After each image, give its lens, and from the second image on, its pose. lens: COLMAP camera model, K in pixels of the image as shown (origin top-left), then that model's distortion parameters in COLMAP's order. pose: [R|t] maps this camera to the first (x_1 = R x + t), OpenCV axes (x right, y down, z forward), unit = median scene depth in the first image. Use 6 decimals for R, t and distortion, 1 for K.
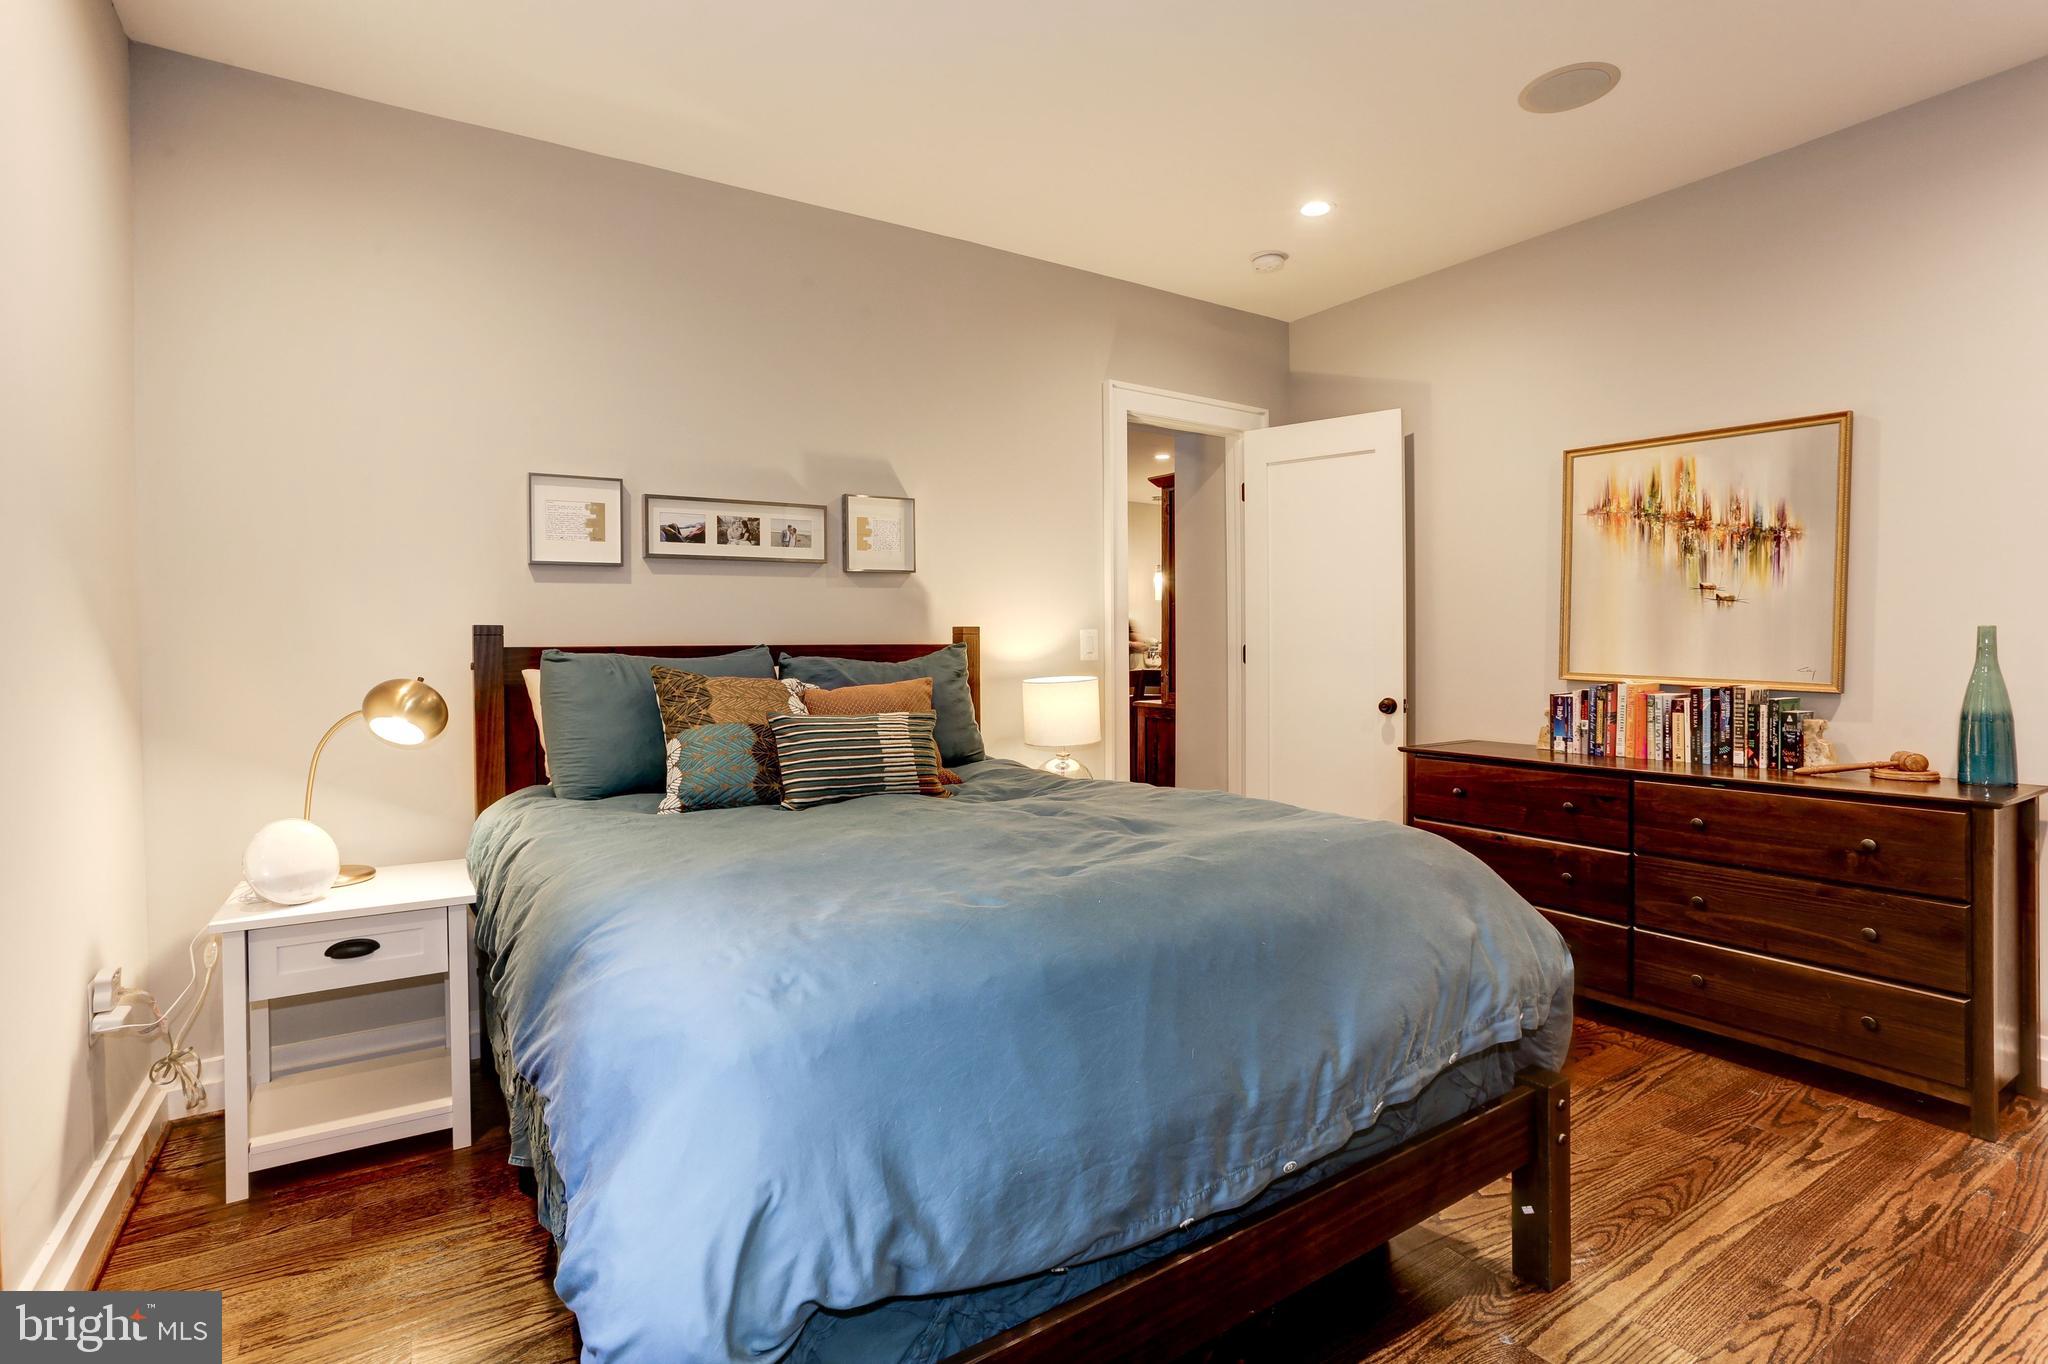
lens RADIAL K [[992.5, 0, 1011.5], [0, 992.5, 644.1], [0, 0, 1]] dist [-0.049739, 0.030136]
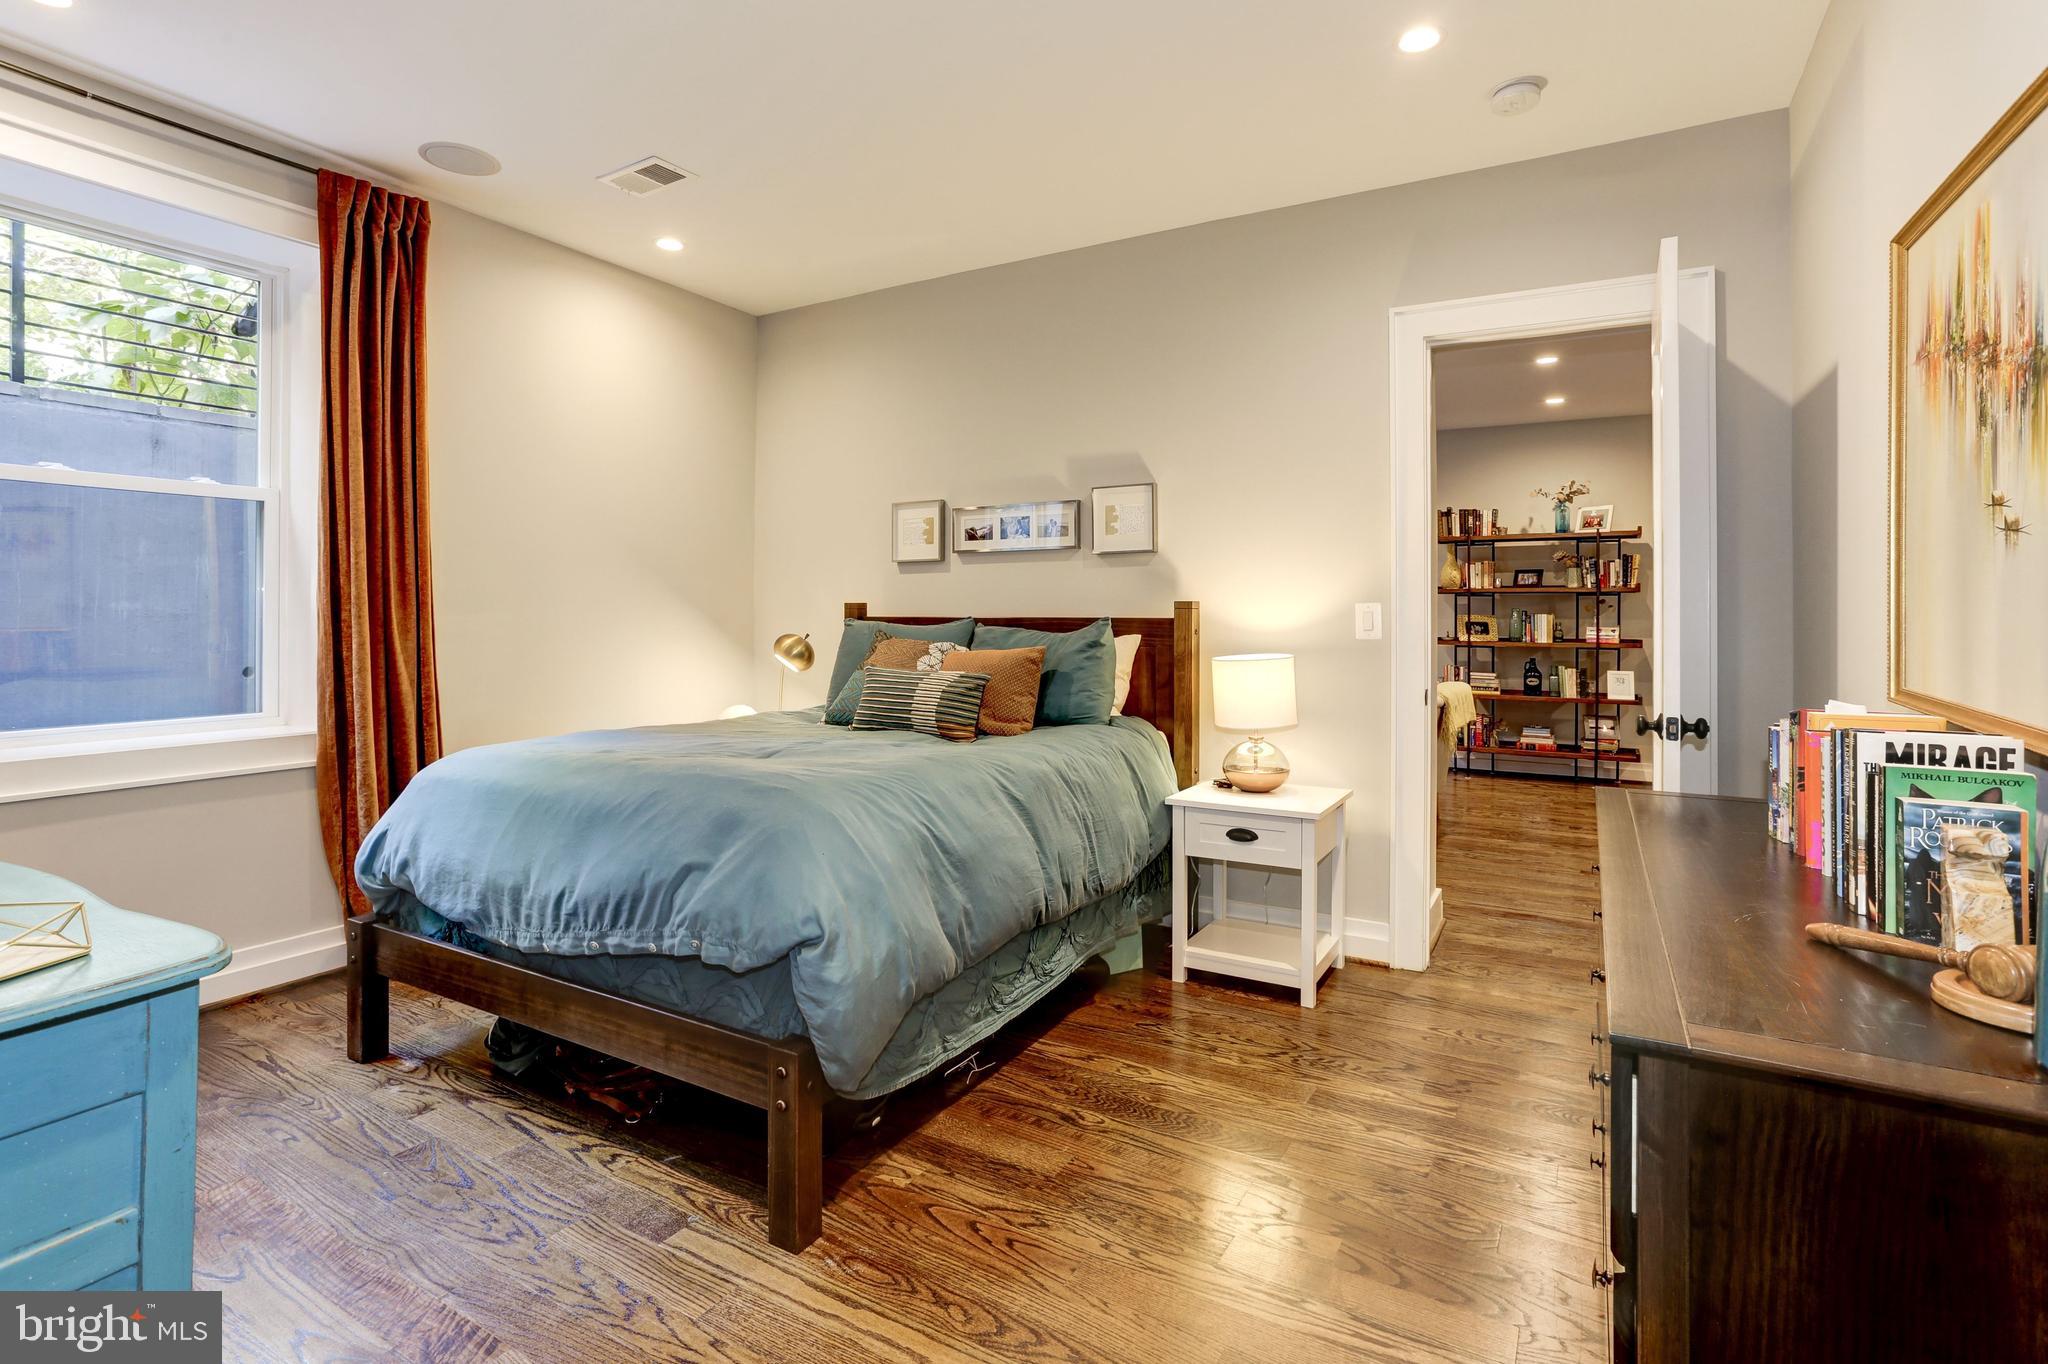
lens RADIAL K [[992.5, 0, 989.9], [0, 992.5, 601.6], [0, 0, 1]] dist [-0.049739, 0.030136]
pose [[0.440862, -0.004375, -0.897564, 0.870252], [-0.008375, 0.999925, -0.008987, -0.007033], [0.897536, 0.011479, 0.440792, 0.404370]]
